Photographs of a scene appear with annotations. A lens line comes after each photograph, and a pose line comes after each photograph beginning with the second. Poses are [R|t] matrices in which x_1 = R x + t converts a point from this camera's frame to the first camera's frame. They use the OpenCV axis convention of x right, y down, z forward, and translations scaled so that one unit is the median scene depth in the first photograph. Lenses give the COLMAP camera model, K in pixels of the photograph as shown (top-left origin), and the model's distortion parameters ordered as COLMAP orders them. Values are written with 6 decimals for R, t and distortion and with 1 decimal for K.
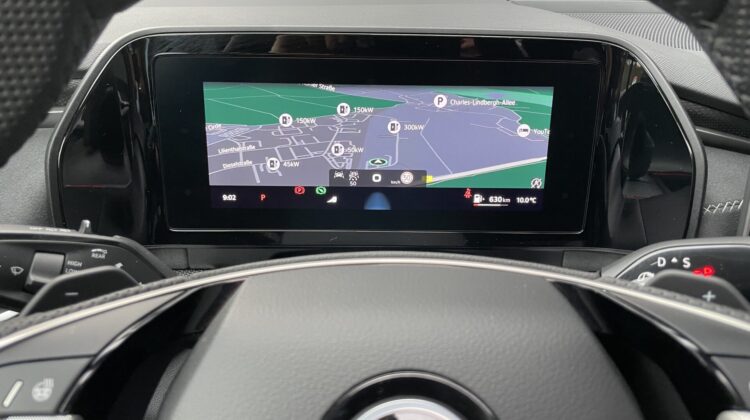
lens RADIAL K [[556.2, 0, 375.0], [0, 556.2, 210.0], [0, 0, 1]] dist [0.050414, -0.005033]
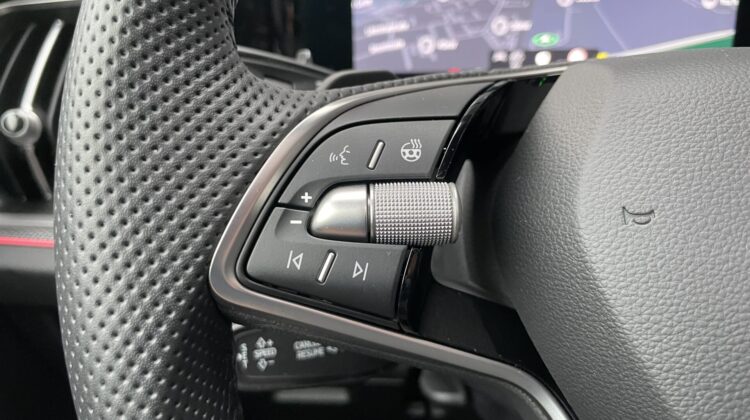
lens RADIAL K [[556.2, 0, 375.0], [0, 556.2, 210.0], [0, 0, 1]] dist [0.050414, -0.005033]
pose [[0.999819, -0.017783, -0.006720, -0.267089], [0.017948, 0.999516, 0.025420, 0.160429], [0.006265, -0.025536, 0.999654, 0.091254]]
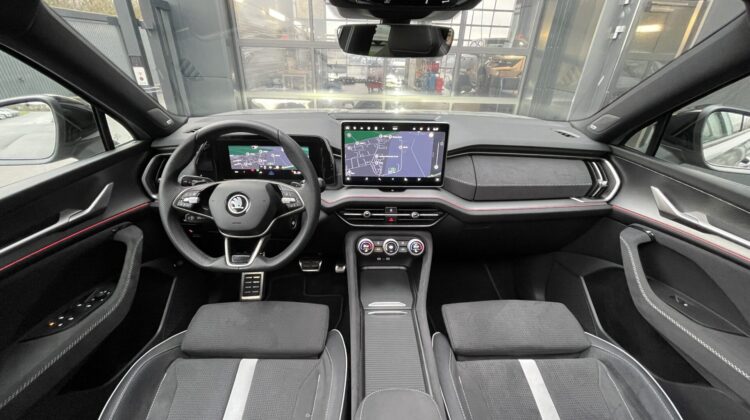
lens RADIAL K [[318.1, 0, 375.0], [0, 318.1, 210.0], [0, 0, 1]] dist [-0.000591, 0.000077]
pose [[0.999527, 0.007068, -0.029930, 0.891064], [-0.004722, 0.996964, 0.077724, 0.075849], [0.030388, -0.077546, 0.996526, -1.445777]]
